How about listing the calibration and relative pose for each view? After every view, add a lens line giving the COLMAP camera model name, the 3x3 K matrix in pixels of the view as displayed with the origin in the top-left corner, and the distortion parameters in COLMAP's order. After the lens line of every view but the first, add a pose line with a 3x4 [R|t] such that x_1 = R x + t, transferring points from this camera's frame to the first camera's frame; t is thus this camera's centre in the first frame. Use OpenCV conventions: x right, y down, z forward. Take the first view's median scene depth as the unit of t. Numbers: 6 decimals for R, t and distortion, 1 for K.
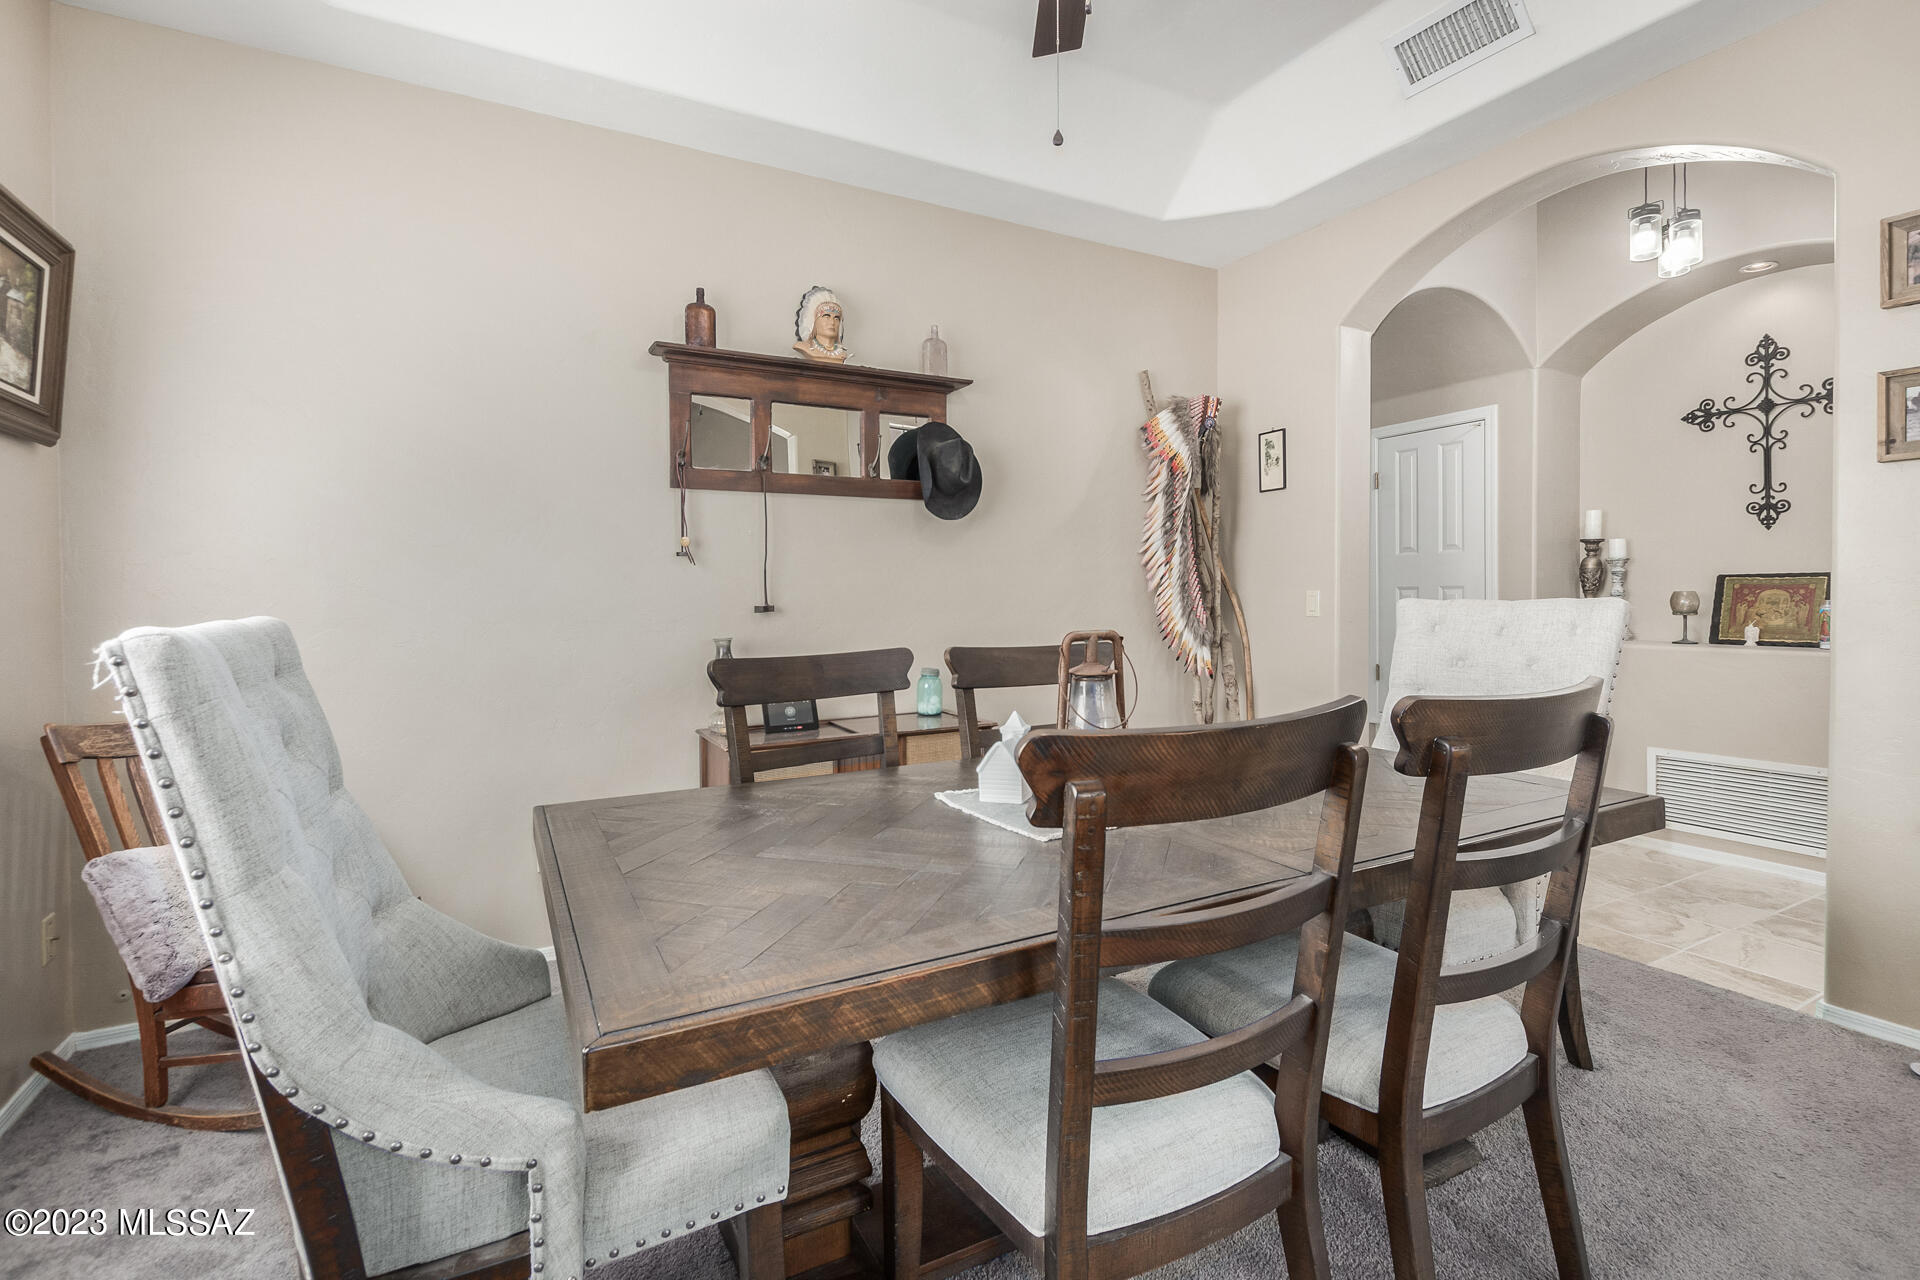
lens RADIAL K [[881.8, 0, 967.1], [0, 881.8, 606.7], [0, 0, 1]] dist [0.001701, -0.003301]
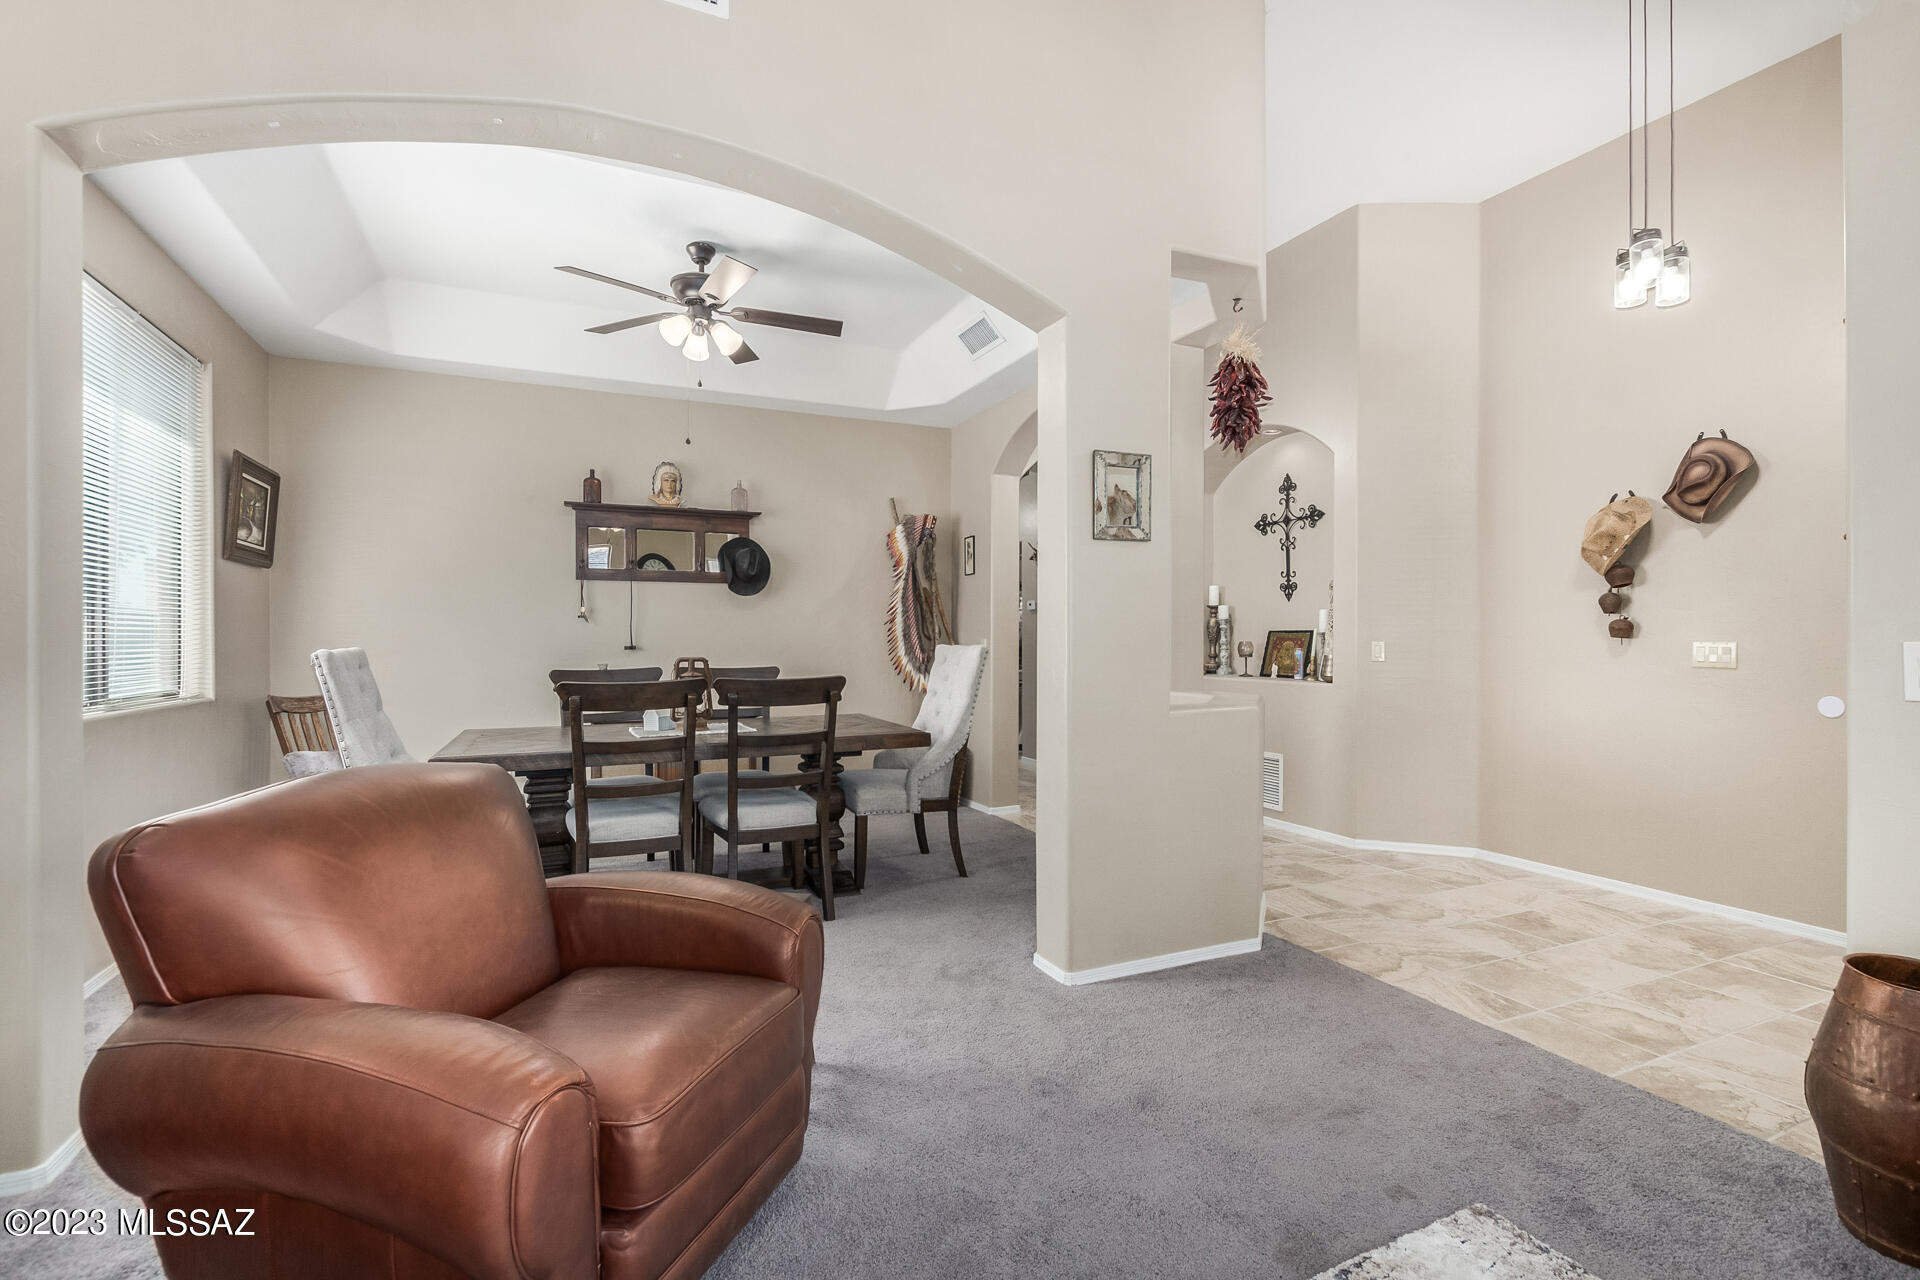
lens RADIAL K [[881.8, 0, 958.8], [0, 881.8, 639.0], [0, 0, 1]] dist [0.001701, -0.003301]
pose [[0.995867, 0.007193, -0.090535, 0.519127], [-0.008346, 0.999889, -0.012363, 0.001210], [0.090436, 0.013067, 0.995817, -0.616439]]
